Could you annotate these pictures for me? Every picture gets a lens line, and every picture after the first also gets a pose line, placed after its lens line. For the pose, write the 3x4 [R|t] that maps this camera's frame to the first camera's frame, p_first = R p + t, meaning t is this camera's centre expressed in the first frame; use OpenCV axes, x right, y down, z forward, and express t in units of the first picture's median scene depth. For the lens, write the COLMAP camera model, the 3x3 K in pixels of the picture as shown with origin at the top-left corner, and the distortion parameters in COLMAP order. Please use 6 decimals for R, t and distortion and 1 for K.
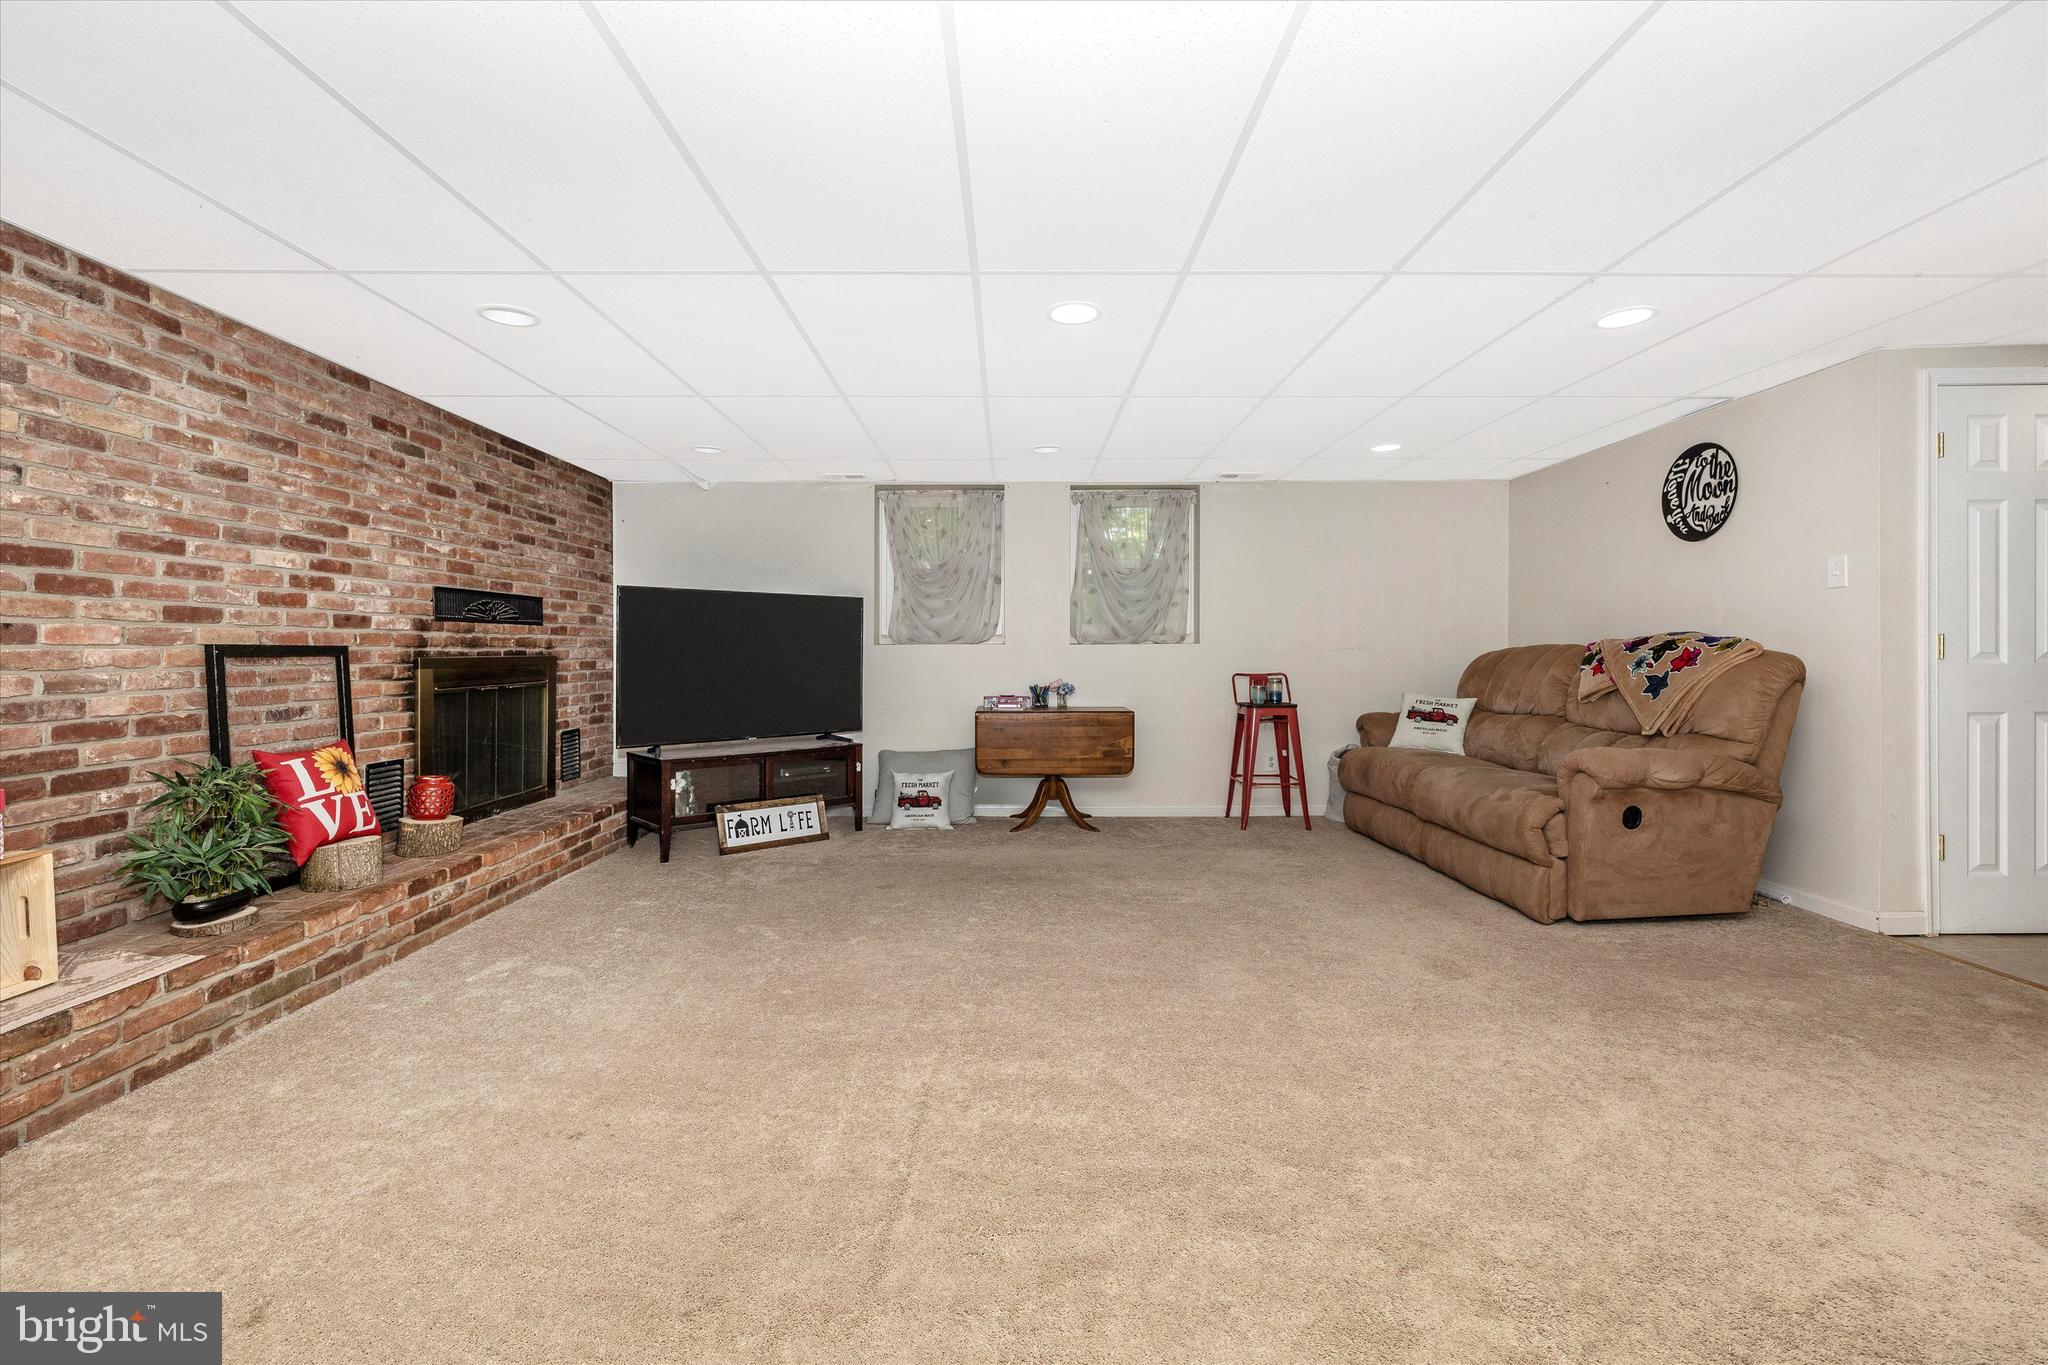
lens RADIAL K [[876.7, 0, 1015.7], [0, 876.7, 678.9], [0, 0, 1]] dist [-0.000407, -0.000034]
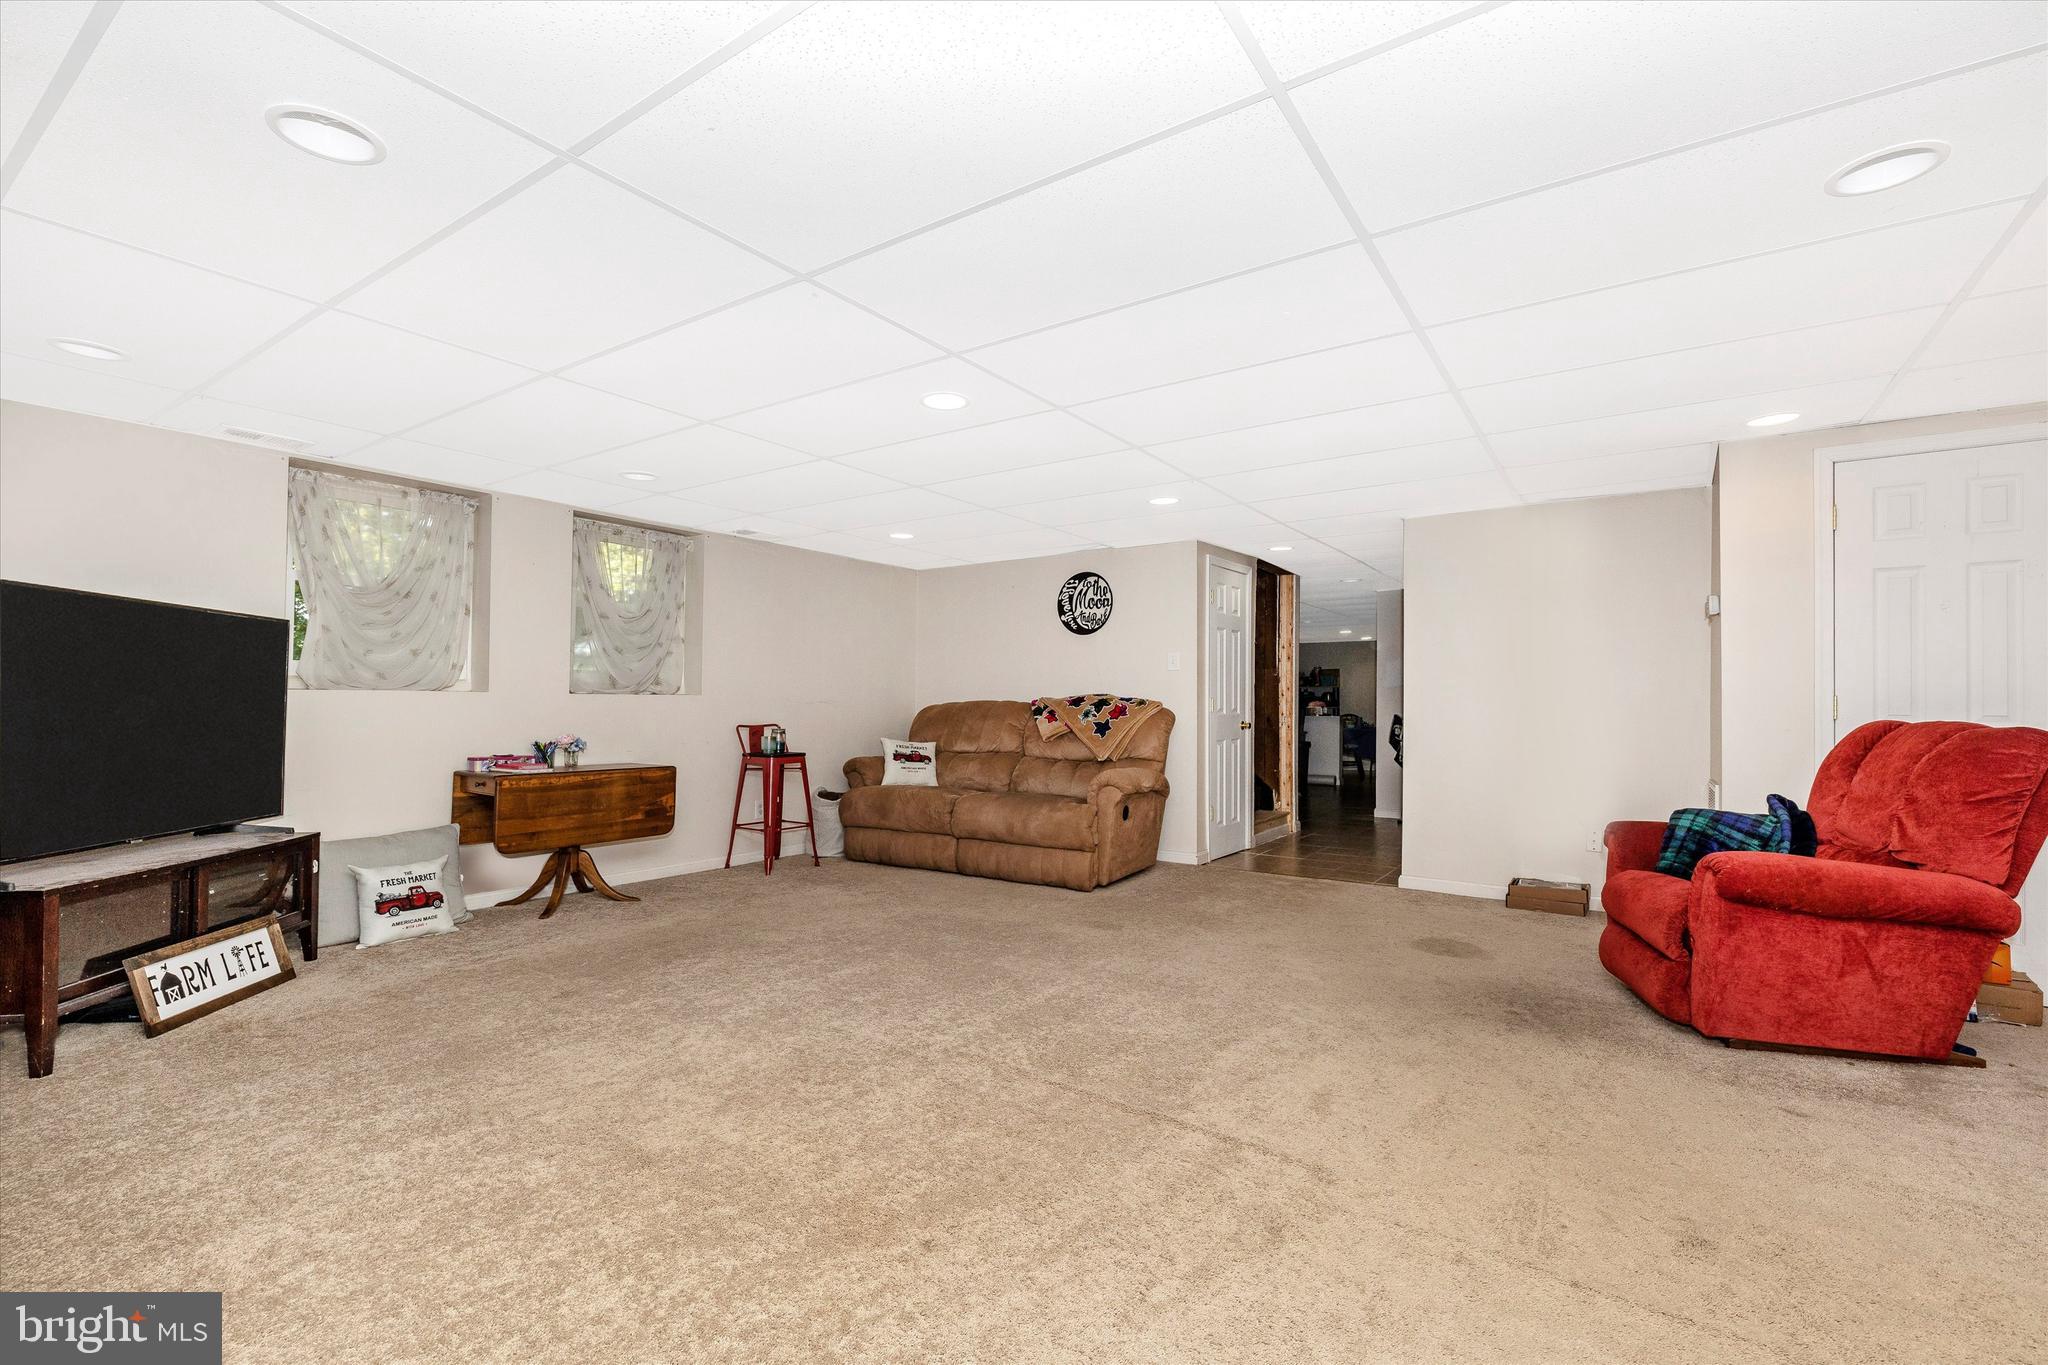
lens RADIAL K [[894.3, 0, 1016.9], [0, 894.3, 721.8], [0, 0, 1]] dist [0.001153, 0.000246]
pose [[0.580049, -0.008952, 0.814532, -0.457902], [0.016537, 0.999863, -0.000788, -0.003944], [-0.814414, 0.013927, 0.580118, 0.149499]]
